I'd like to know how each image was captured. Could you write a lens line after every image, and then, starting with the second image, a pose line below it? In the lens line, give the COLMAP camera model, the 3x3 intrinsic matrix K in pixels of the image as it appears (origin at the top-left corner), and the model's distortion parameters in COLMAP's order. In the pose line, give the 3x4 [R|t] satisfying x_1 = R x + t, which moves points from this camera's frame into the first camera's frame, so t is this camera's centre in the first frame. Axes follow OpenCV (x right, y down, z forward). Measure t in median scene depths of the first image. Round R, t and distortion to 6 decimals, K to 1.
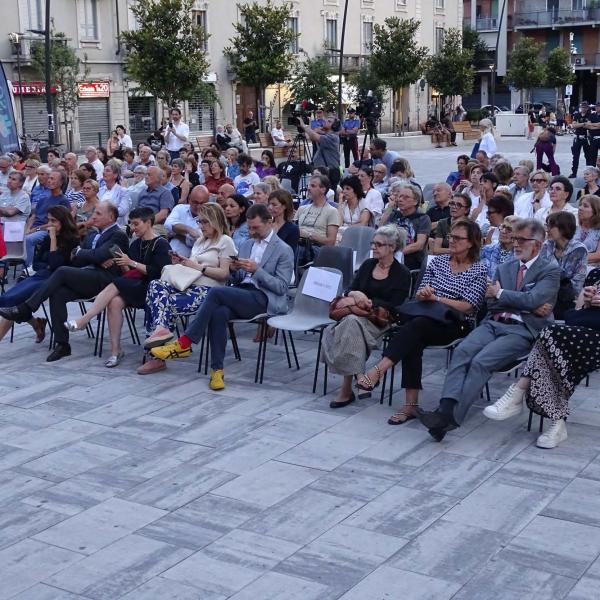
lens RADIAL K [[1081.0, 0, 300.0], [0, 1081.0, 300.0], [0, 0, 1]] dist [0.017071, 0.032044]
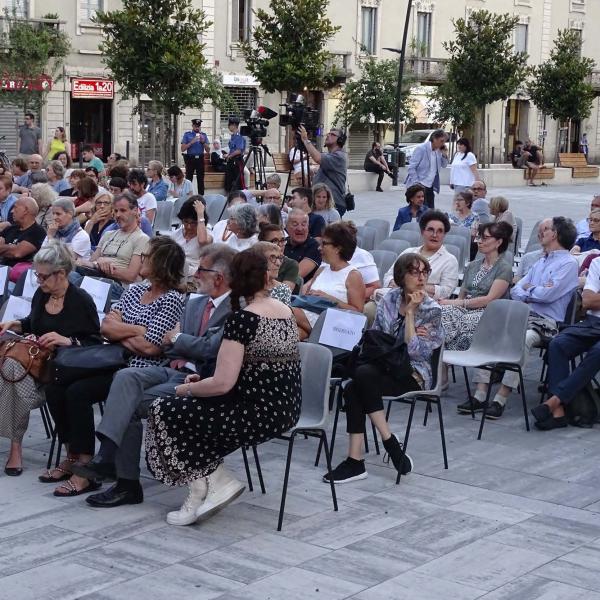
lens RADIAL K [[1468.4, 0, 300.0], [0, 1468.4, 300.0], [0, 0, 1]] dist [0.001288, 0.230051]
pose [[0.993172, 0.059627, -0.100266, 0.357132], [-0.065506, 0.996257, -0.056405, 0.021373], [0.096527, 0.062588, 0.993361, -0.056581]]
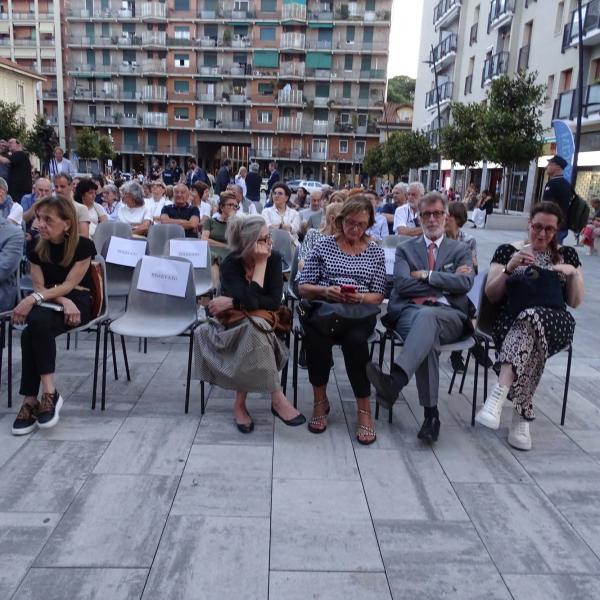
lens RADIAL K [[573.8, 0, 300.0], [0, 573.8, 300.0], [0, 0, 1]] dist [0.005315, -0.000701]
pose [[0.824884, -0.065656, 0.561476, -0.153580], [0.052459, 0.997837, 0.039612, -0.008871], [-0.562863, -0.003221, 0.826544, 0.629577]]
